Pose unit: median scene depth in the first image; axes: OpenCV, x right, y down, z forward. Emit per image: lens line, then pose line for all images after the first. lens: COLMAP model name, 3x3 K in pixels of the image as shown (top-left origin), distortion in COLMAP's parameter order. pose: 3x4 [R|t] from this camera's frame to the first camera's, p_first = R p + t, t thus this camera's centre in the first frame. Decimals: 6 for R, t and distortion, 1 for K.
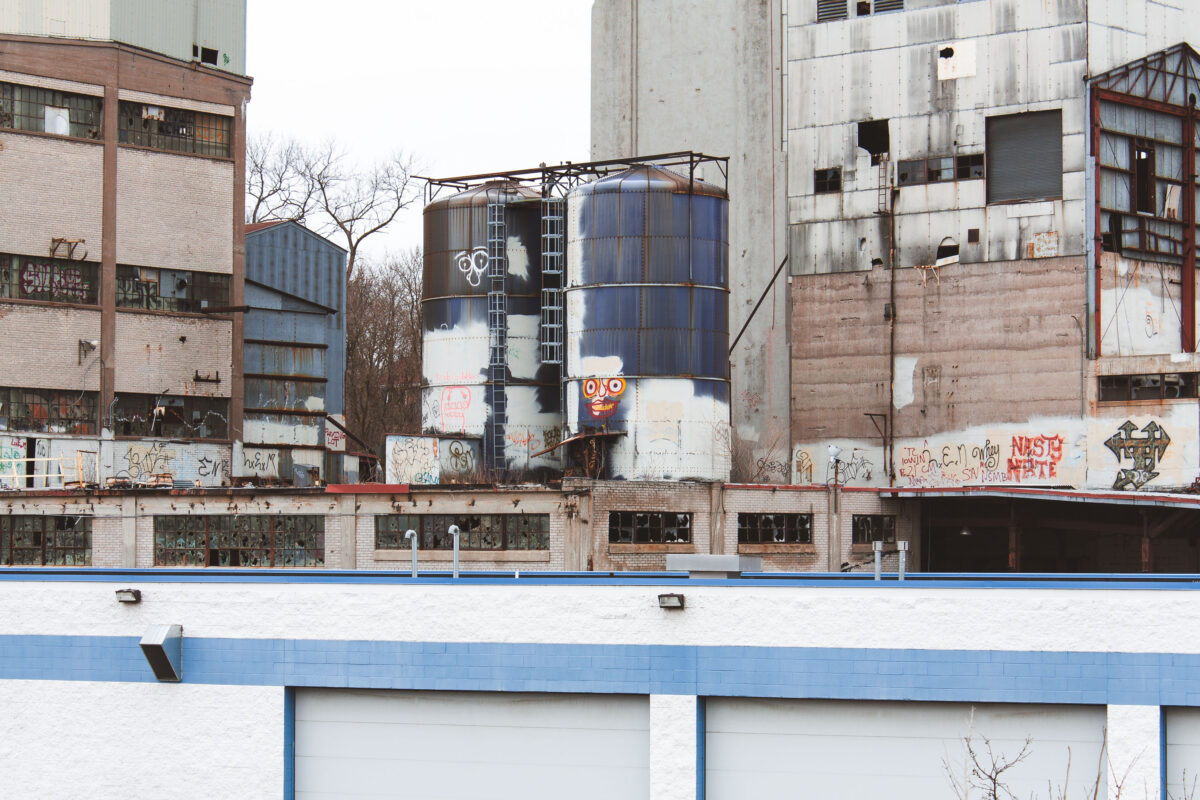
lens RADIAL K [[3046.3, 0, 600.0], [0, 3046.3, 400.0], [0, 0, 1]] dist [-0.171374, -0.512588]
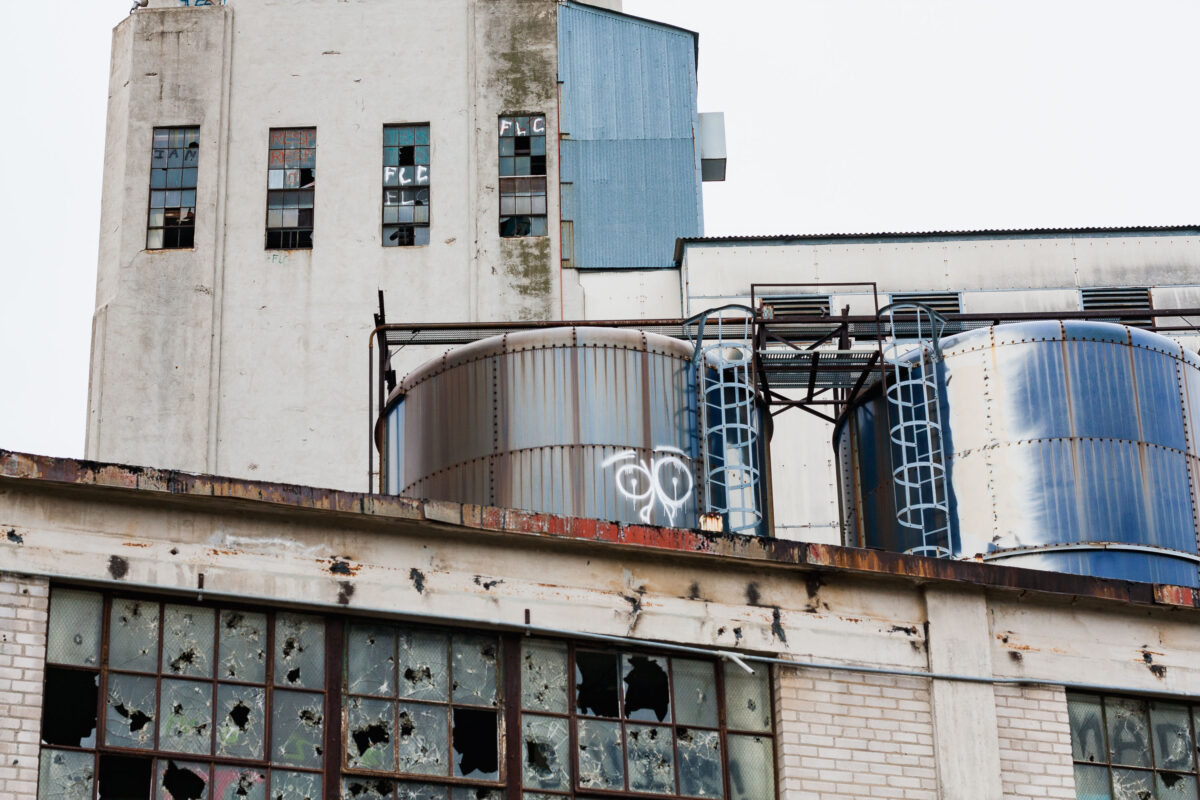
lens RADIAL K [[2756.0, 0, 600.0], [0, 2756.0, 400.0], [0, 0, 1]] dist [-0.029604, 0.068162]
pose [[0.734178, 0.277169, 0.619806, -0.256661], [0.003570, 0.911291, -0.411746, 0.086341], [-0.678948, 0.304508, 0.668061, 0.736353]]
